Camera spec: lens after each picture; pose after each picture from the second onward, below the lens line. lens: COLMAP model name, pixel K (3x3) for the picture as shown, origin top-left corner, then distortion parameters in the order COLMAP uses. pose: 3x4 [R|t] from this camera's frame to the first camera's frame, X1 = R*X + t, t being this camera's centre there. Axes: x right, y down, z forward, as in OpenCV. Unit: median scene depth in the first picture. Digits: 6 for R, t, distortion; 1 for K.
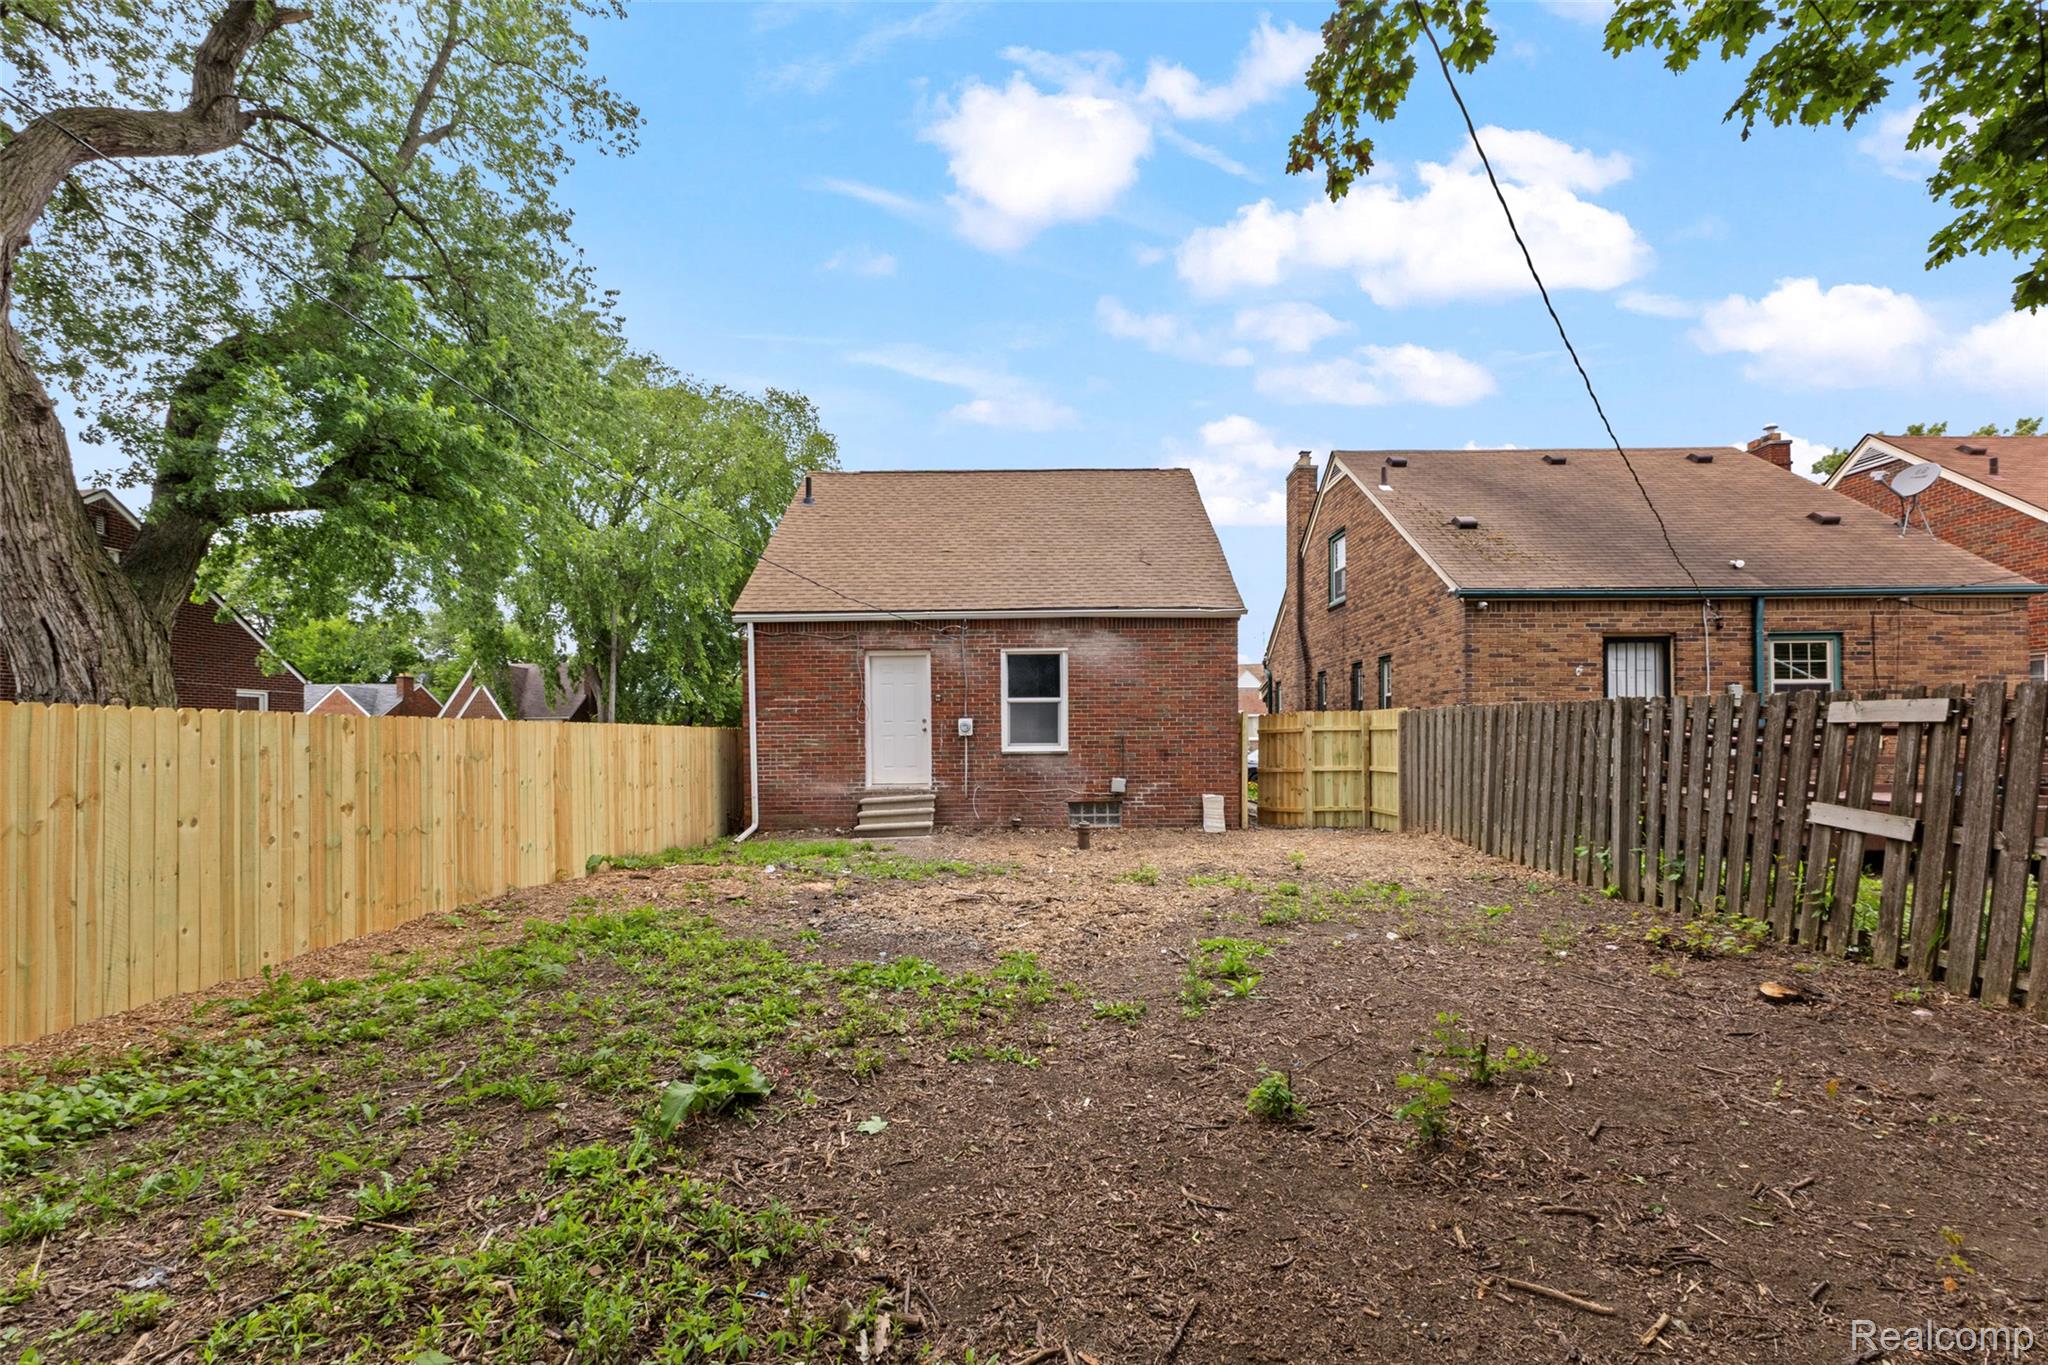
lens RADIAL K [[908.1, 0, 1072.3], [0, 908.1, 727.6], [0, 0, 1]] dist [0.013083, -0.000870]
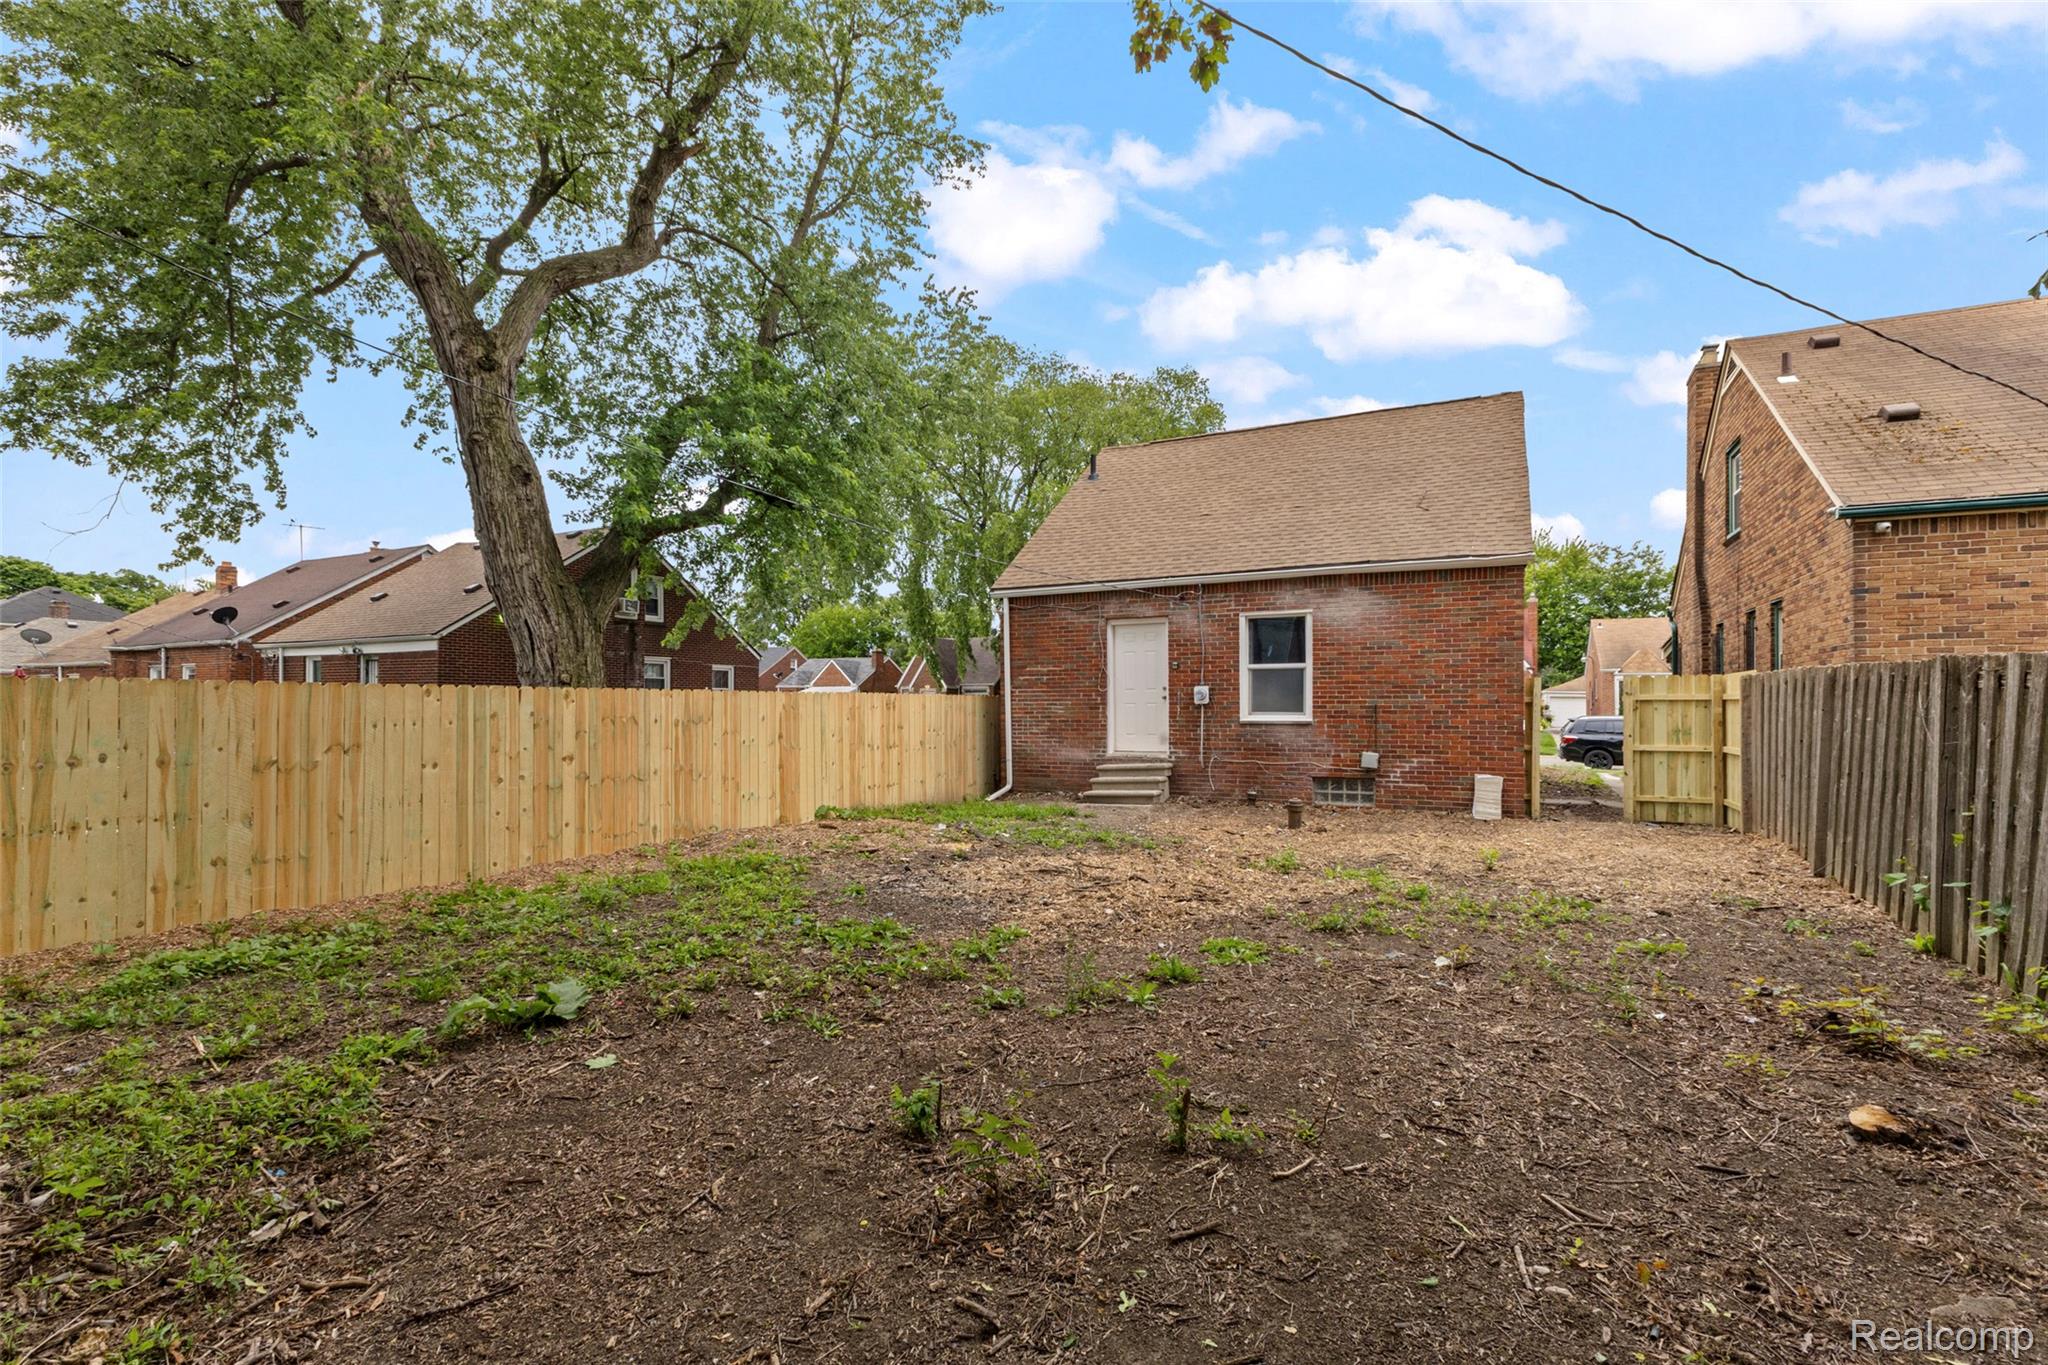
lens RADIAL K [[908.1, 0, 1030.5], [0, 908.1, 693.9], [0, 0, 1]] dist [0.013083, -0.000870]
pose [[0.896197, 0.001230, -0.443656, 0.150341], [-0.000761, 0.999999, 0.001235, -0.002865], [0.443657, -0.000769, 0.896196, 0.047476]]
